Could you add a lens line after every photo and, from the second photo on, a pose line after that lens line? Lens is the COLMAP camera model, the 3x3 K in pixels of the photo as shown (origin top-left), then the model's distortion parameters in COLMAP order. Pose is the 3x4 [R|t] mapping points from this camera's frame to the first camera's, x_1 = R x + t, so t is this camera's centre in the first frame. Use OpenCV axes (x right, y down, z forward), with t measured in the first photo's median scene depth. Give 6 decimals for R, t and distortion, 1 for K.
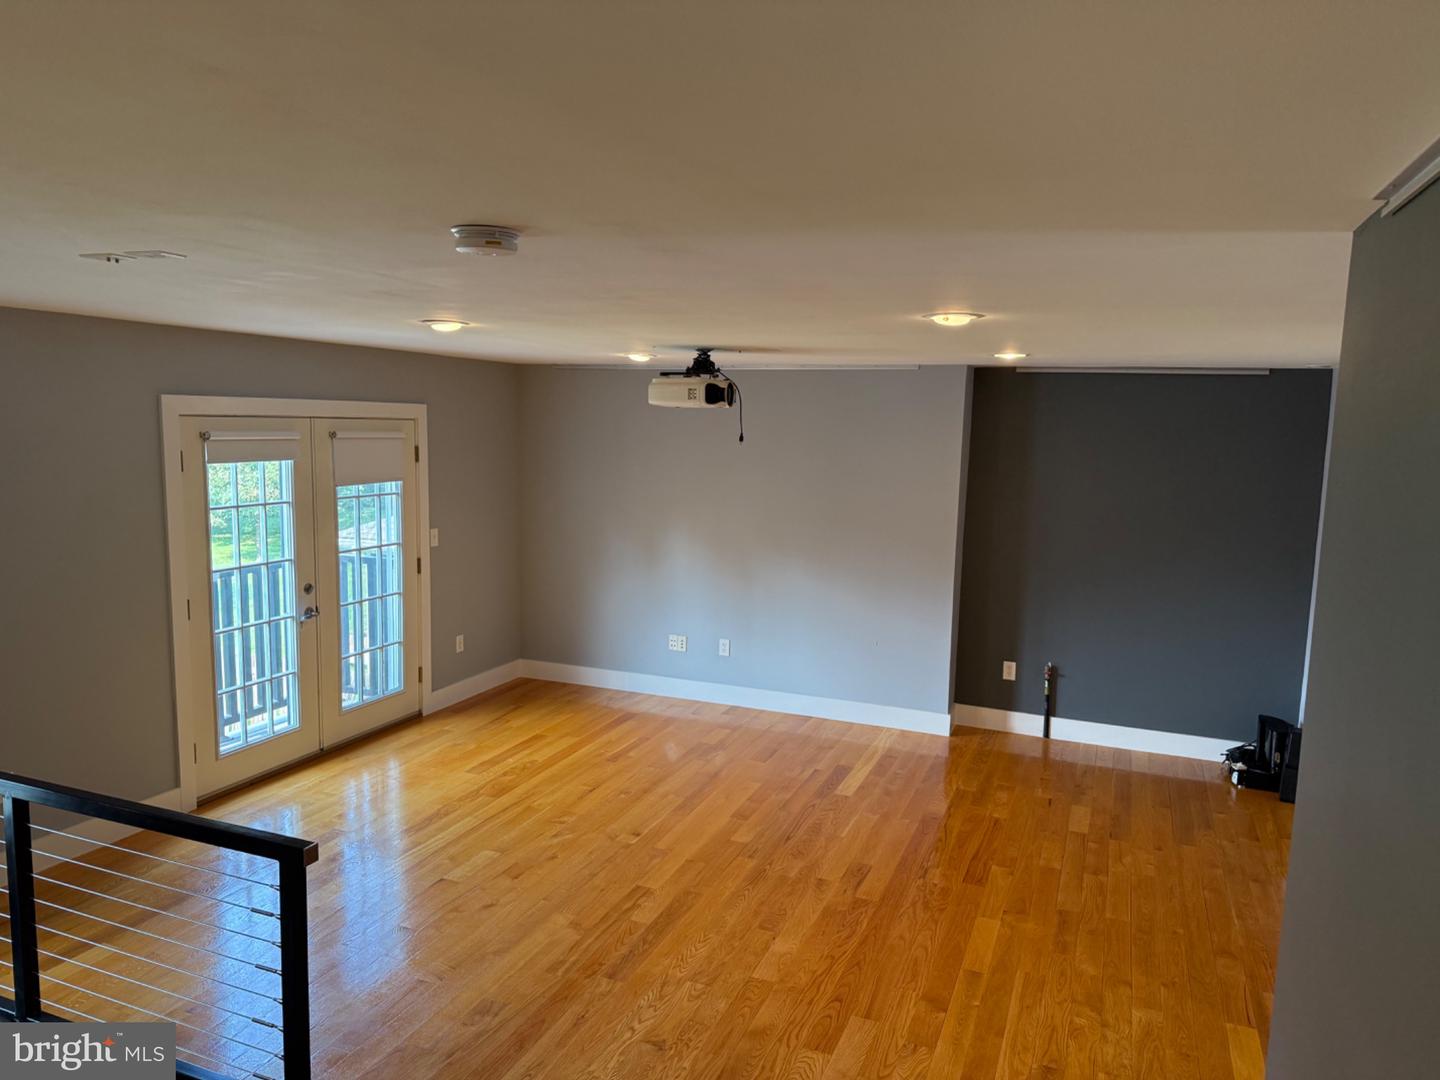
lens RADIAL K [[995.2, 0, 720.4], [0, 995.2, 538.4], [0, 0, 1]] dist [0.139801, -0.242416]
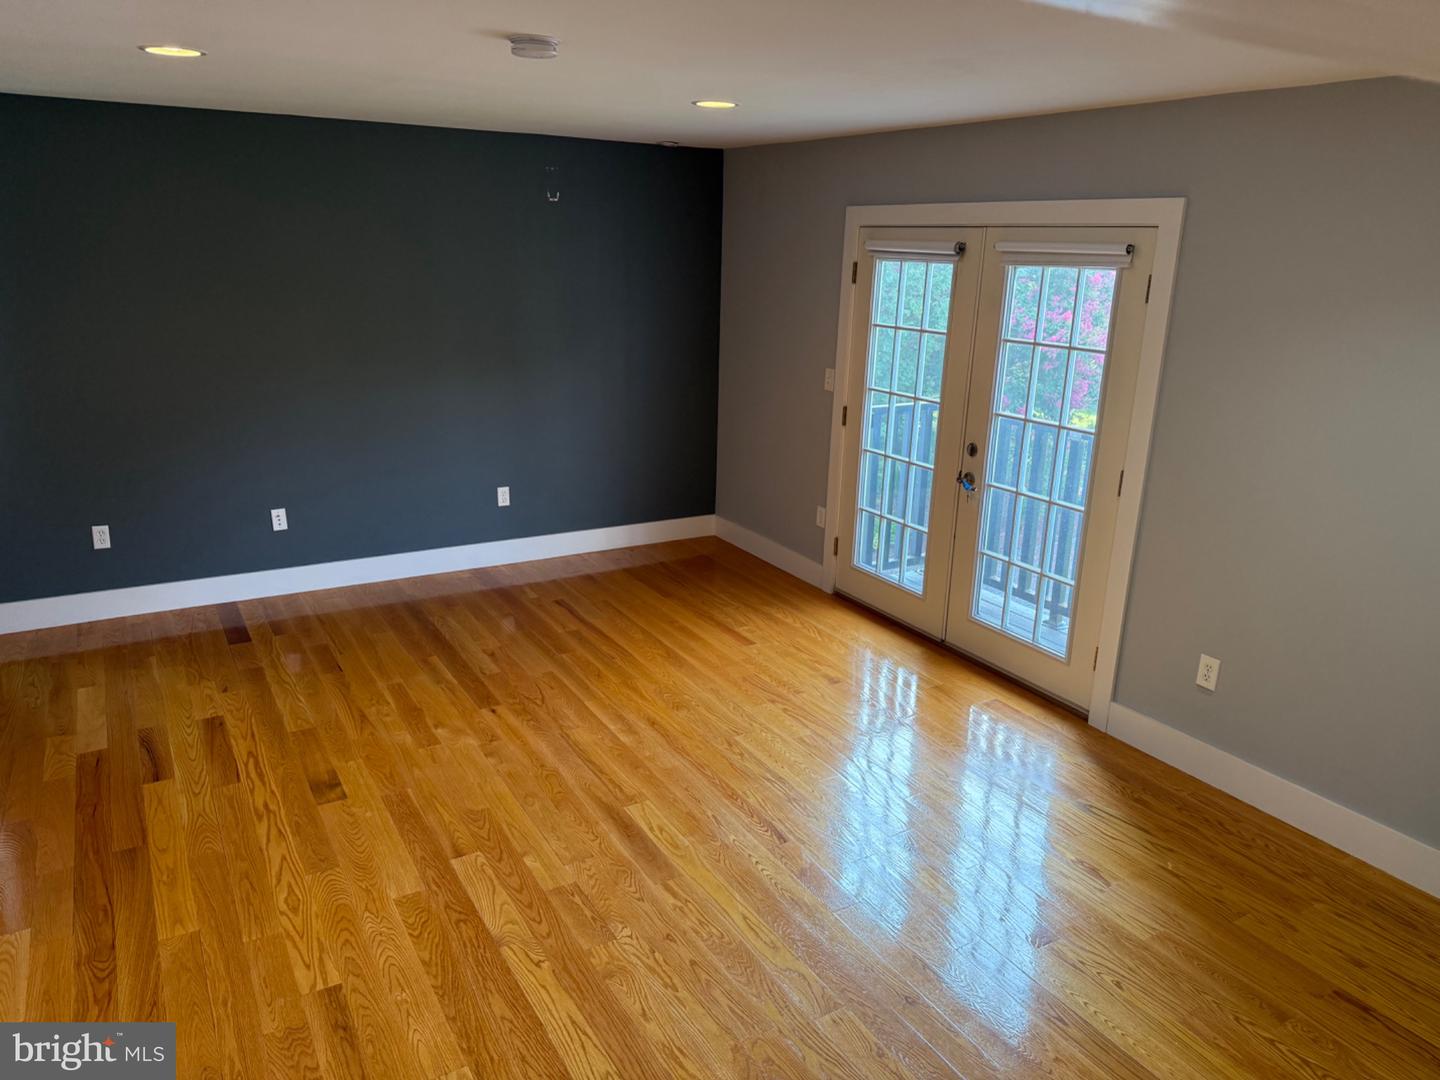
lens RADIAL K [[995.2, 0, 720.4], [0, 995.2, 538.4], [0, 0, 1]] dist [0.139801, -0.242416]
pose [[-0.601527, 0.187453, -0.776548, 0.330303], [-0.136706, 0.933585, 0.331256, -0.114302], [0.787068, 0.305418, -0.535951, 1.207080]]
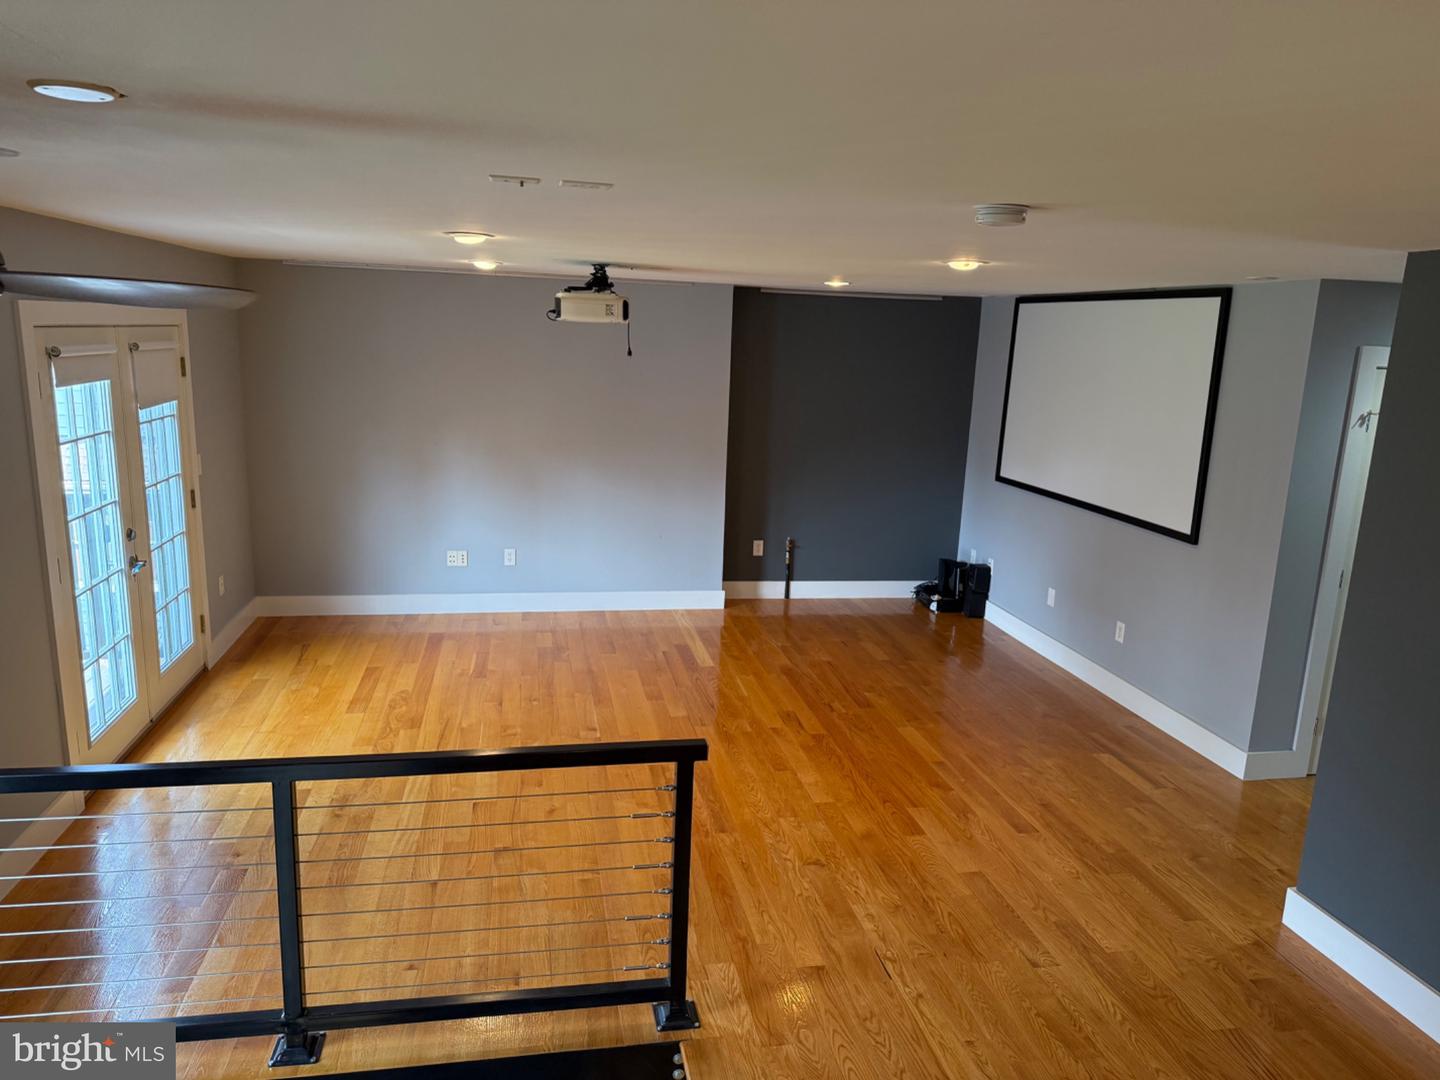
lens RADIAL K [[995.2, 0, 720.4], [0, 995.2, 538.4], [0, 0, 1]] dist [0.139801, -0.242416]
pose [[0.842655, -0.100320, 0.529027, -0.405137], [0.046395, 0.992364, 0.114283, -0.018307], [-0.536452, -0.071757, 0.840875, 0.035469]]
